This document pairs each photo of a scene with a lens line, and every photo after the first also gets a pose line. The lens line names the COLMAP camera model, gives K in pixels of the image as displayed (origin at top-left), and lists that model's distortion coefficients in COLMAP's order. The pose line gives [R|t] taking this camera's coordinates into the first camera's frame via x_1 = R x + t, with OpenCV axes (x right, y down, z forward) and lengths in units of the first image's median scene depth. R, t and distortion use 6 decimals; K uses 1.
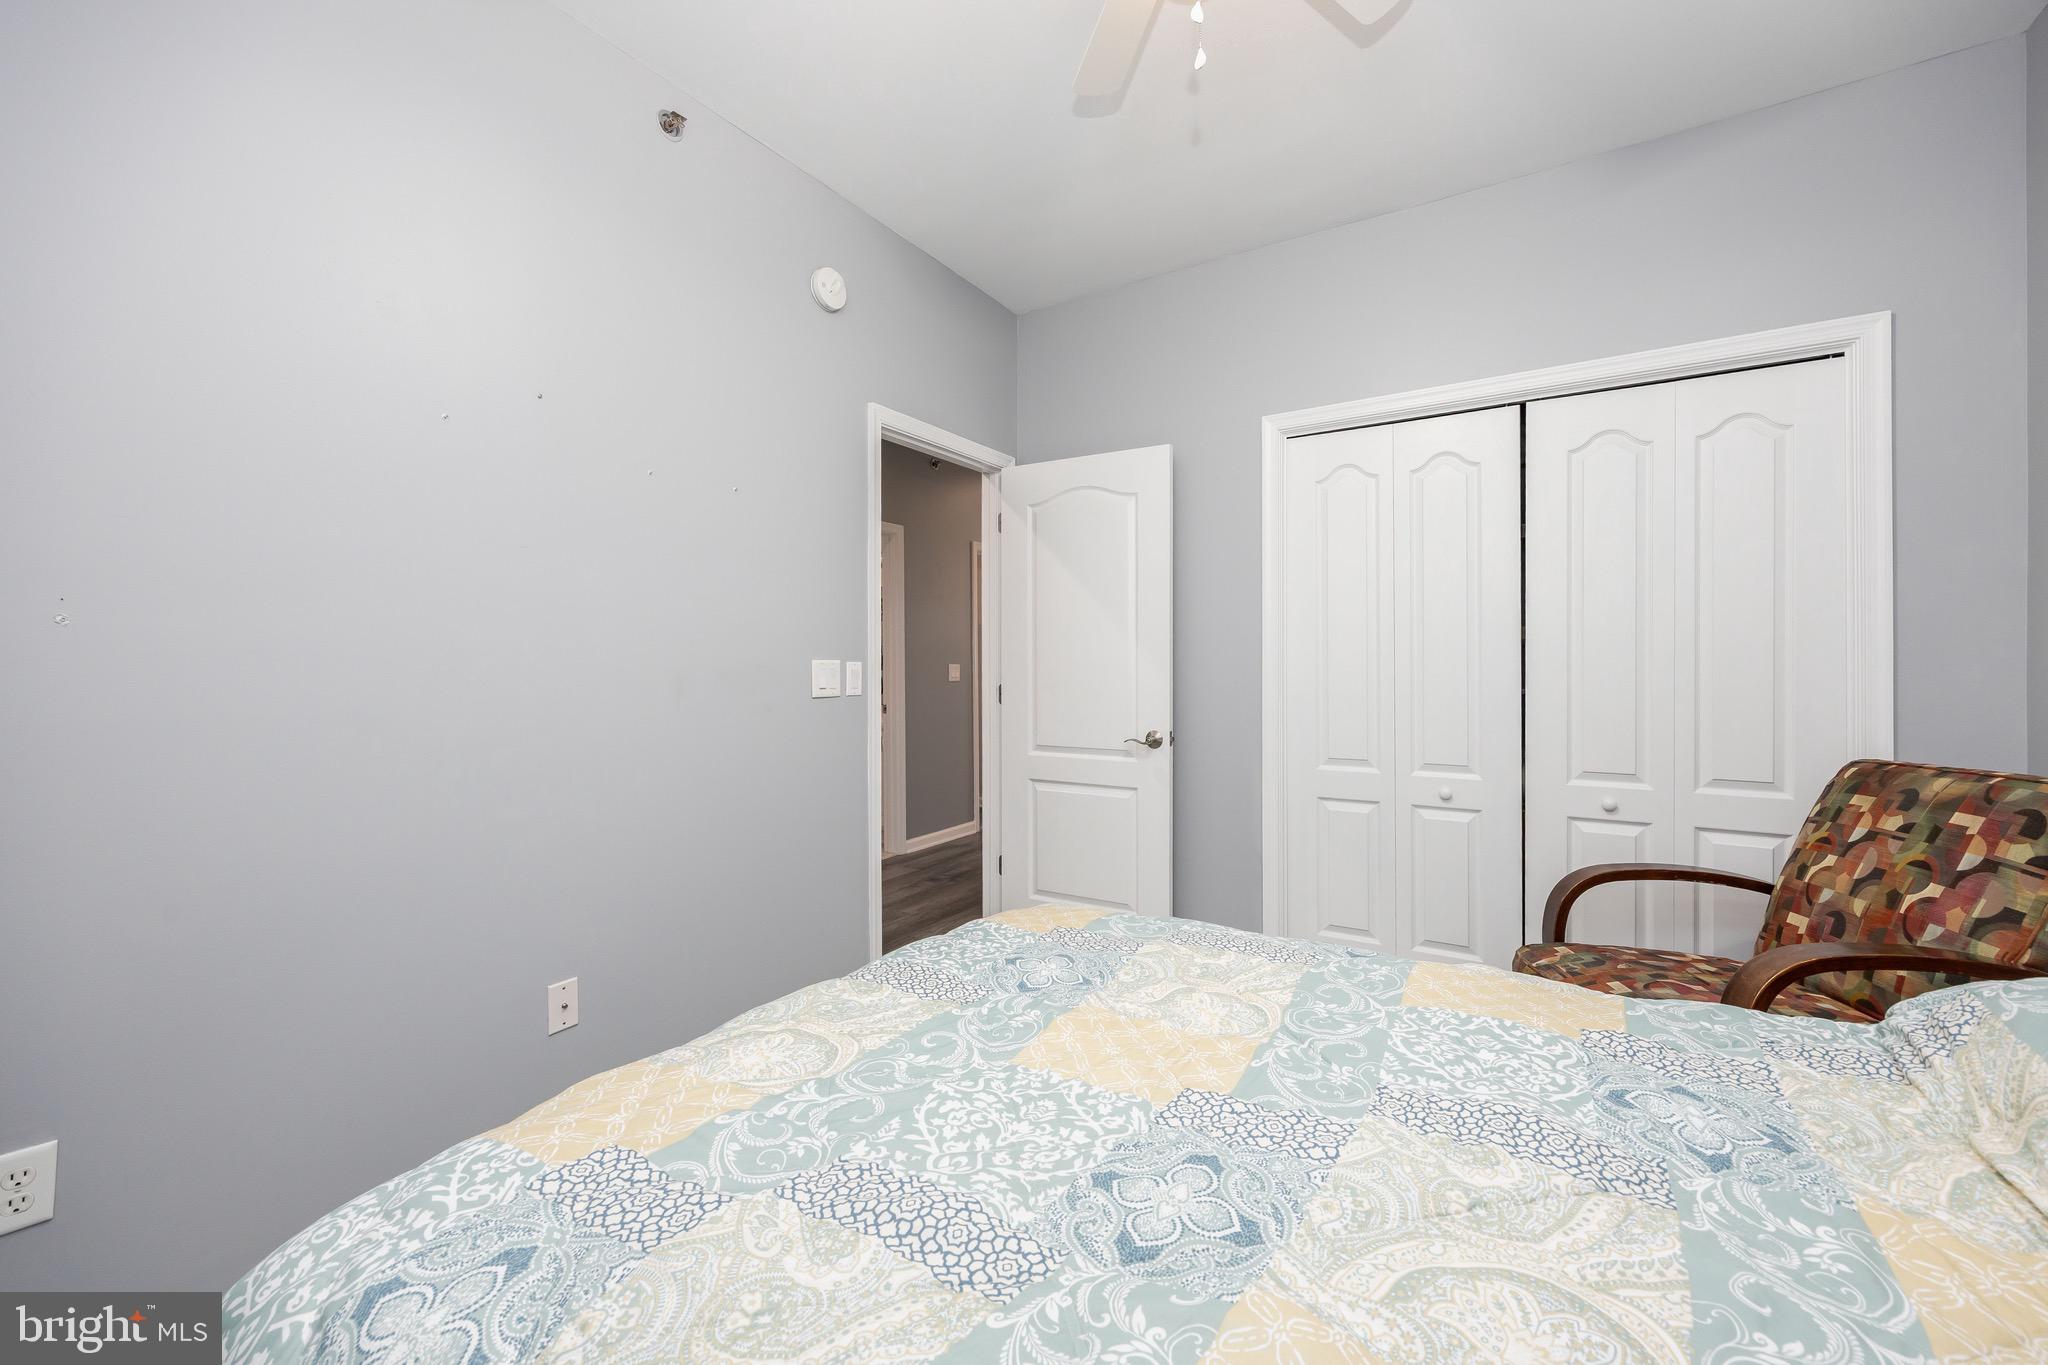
lens RADIAL K [[801.6, 0, 1033.8], [0, 801.6, 670.8], [0, 0, 1]] dist [-0.002288, -0.000354]
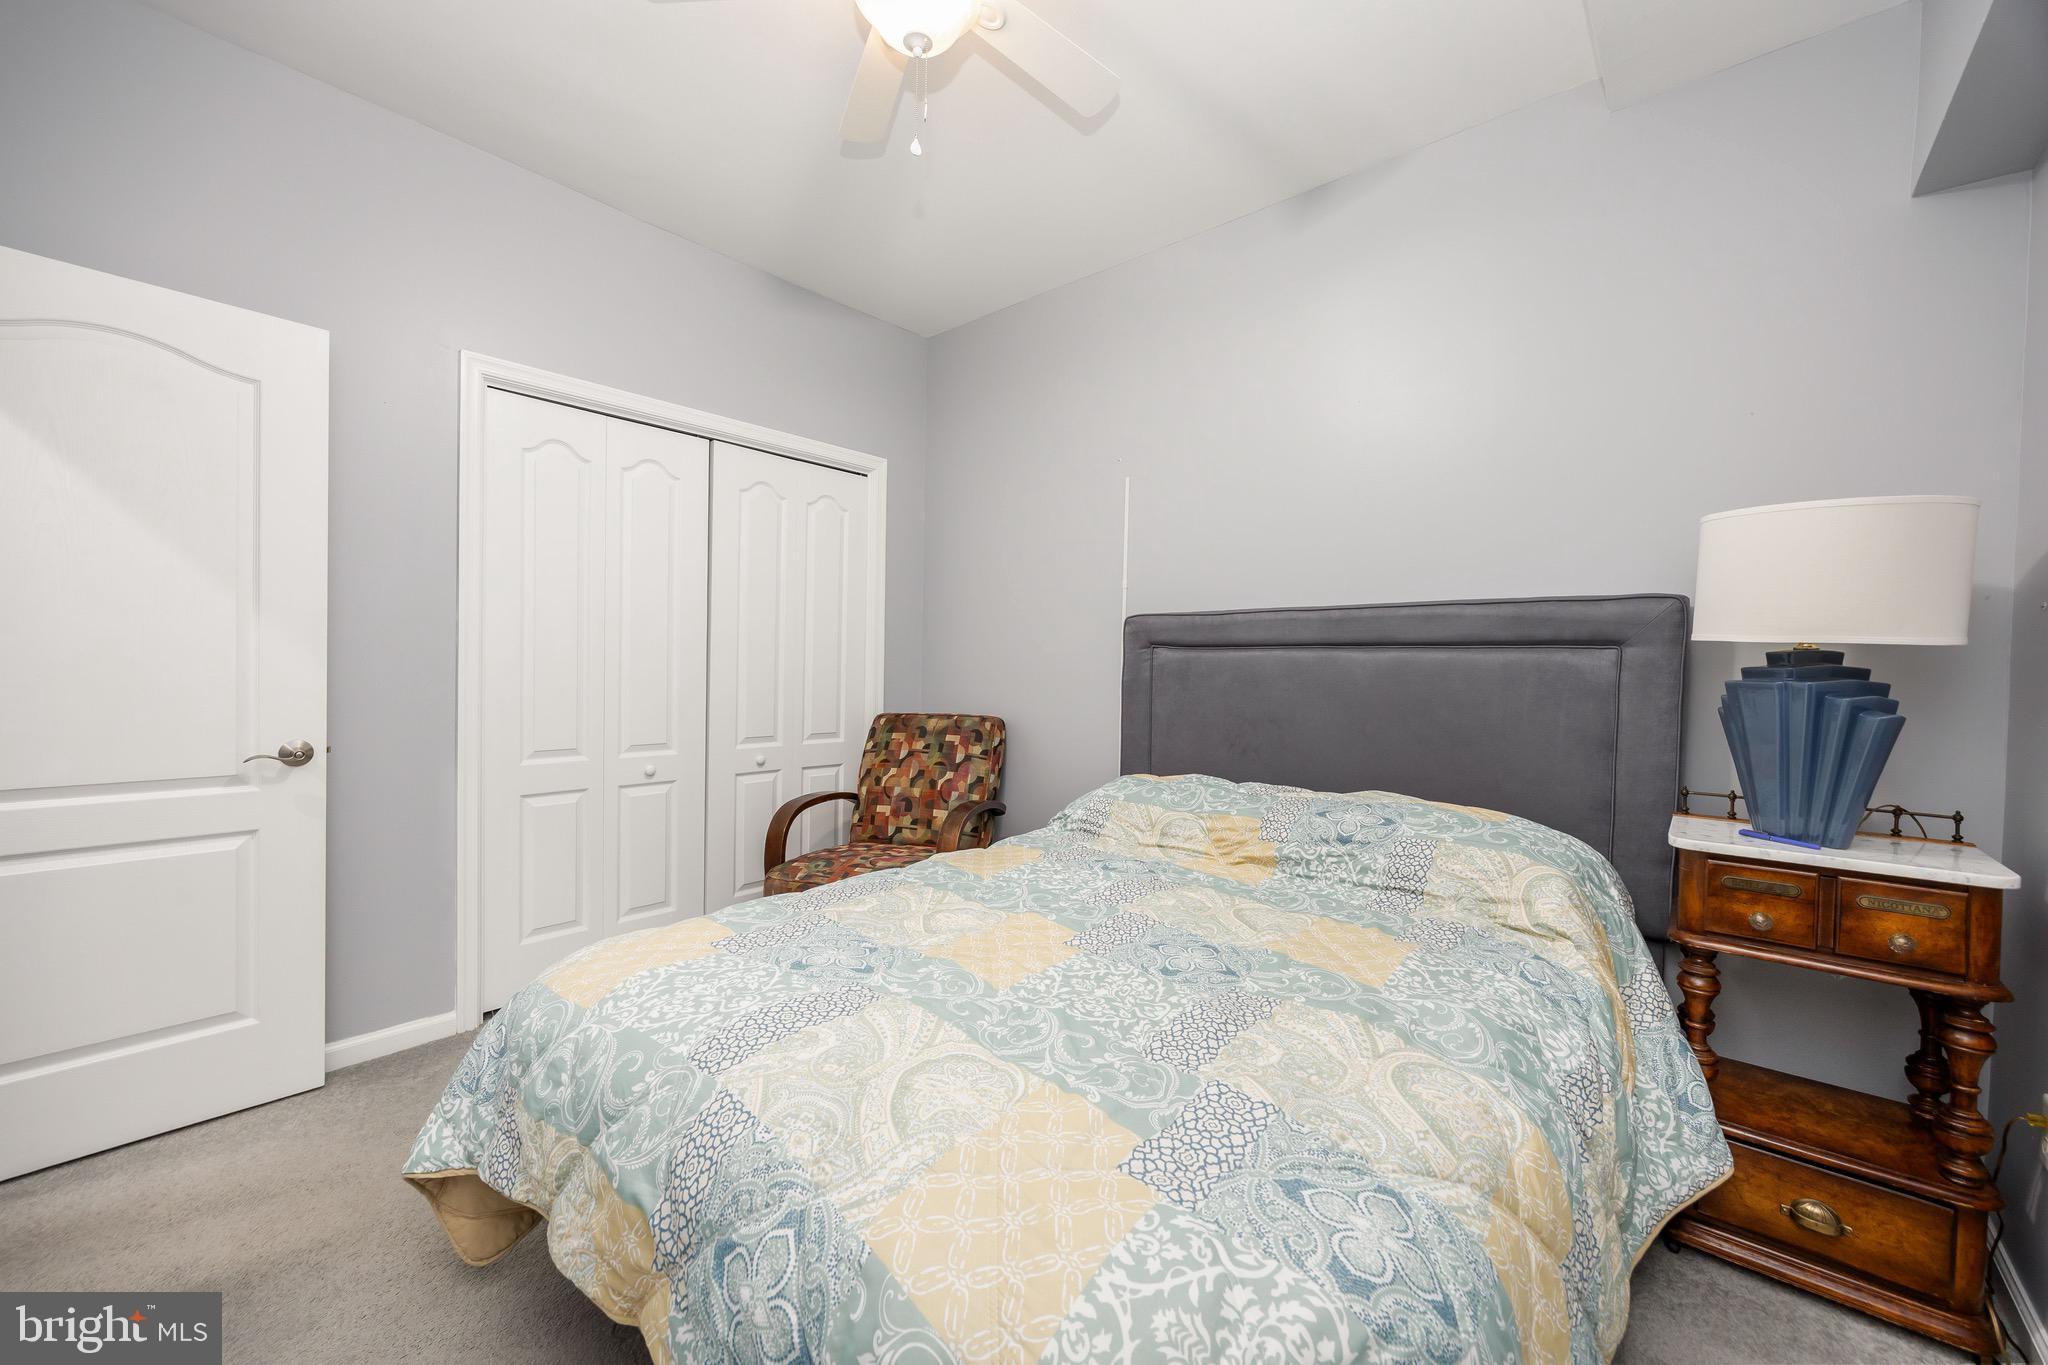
lens RADIAL K [[801.6, 0, 1017.2], [0, 801.6, 671.3], [0, 0, 1]] dist [-0.002288, -0.000354]
pose [[0.156306, -0.001673, 0.987707, -0.732139], [-0.012040, 0.999921, 0.003599, 0.010603], [-0.987635, -0.012454, 0.156274, 0.493925]]
